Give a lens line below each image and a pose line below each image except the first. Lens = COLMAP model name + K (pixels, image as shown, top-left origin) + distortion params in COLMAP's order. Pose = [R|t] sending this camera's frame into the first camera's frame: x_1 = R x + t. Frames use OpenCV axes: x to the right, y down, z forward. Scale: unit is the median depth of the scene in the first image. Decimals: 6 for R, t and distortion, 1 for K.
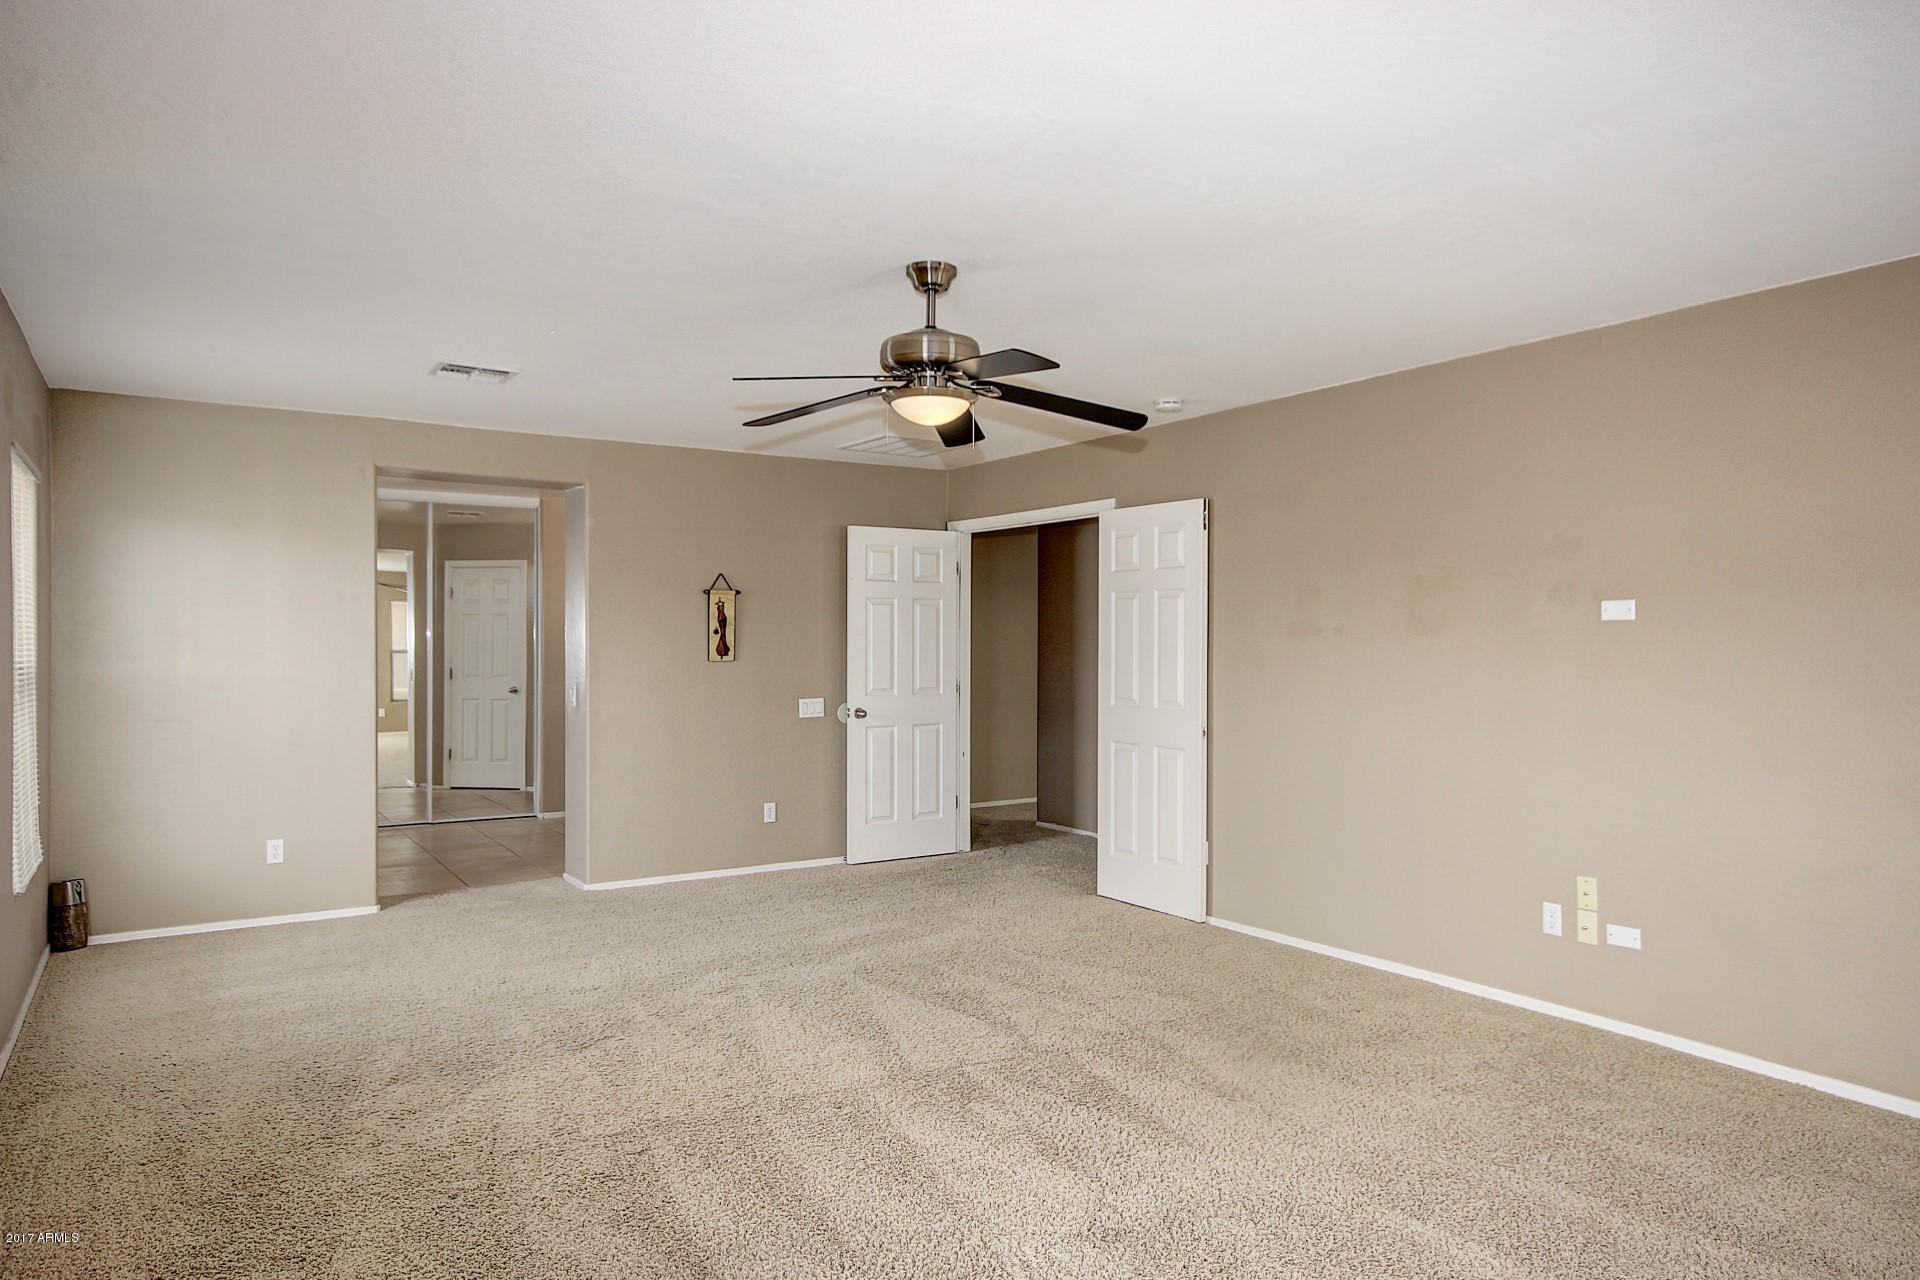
lens RADIAL K [[1237.1, 0, 961.3], [0, 1237.1, 640.3], [0, 0, 1]] dist [0.007383, 0.000929]
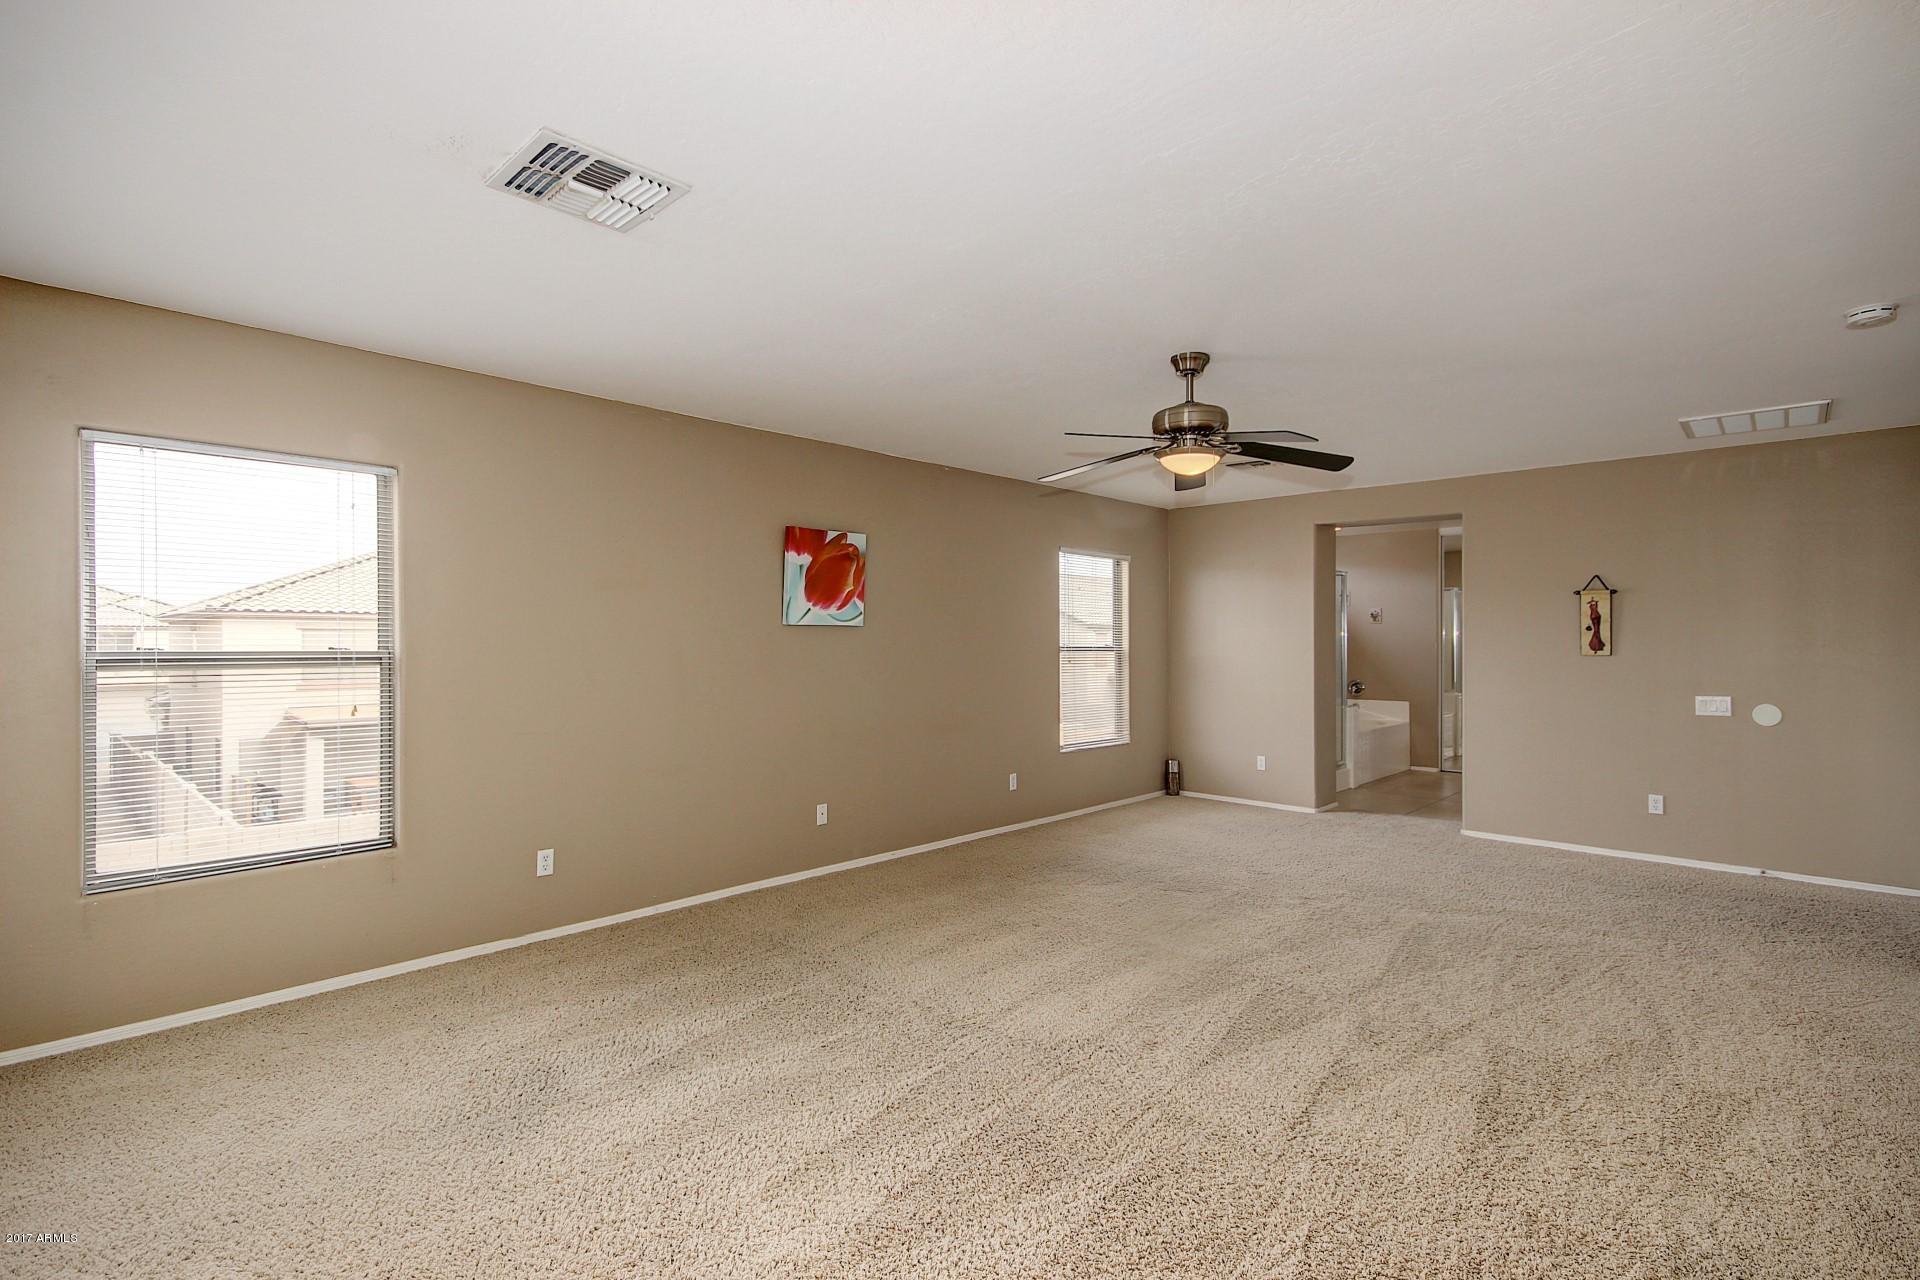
lens RADIAL K [[894.0, 0, 961.1], [0, 894.0, 638.8], [0, 0, 1]] dist [-0.001034, -0.000001]
pose [[0.231299, -0.000210, -0.972883, 0.487607], [0.000528, 1.000000, -0.000090, 0.002151], [0.972883, -0.000493, 0.231299, 0.303857]]
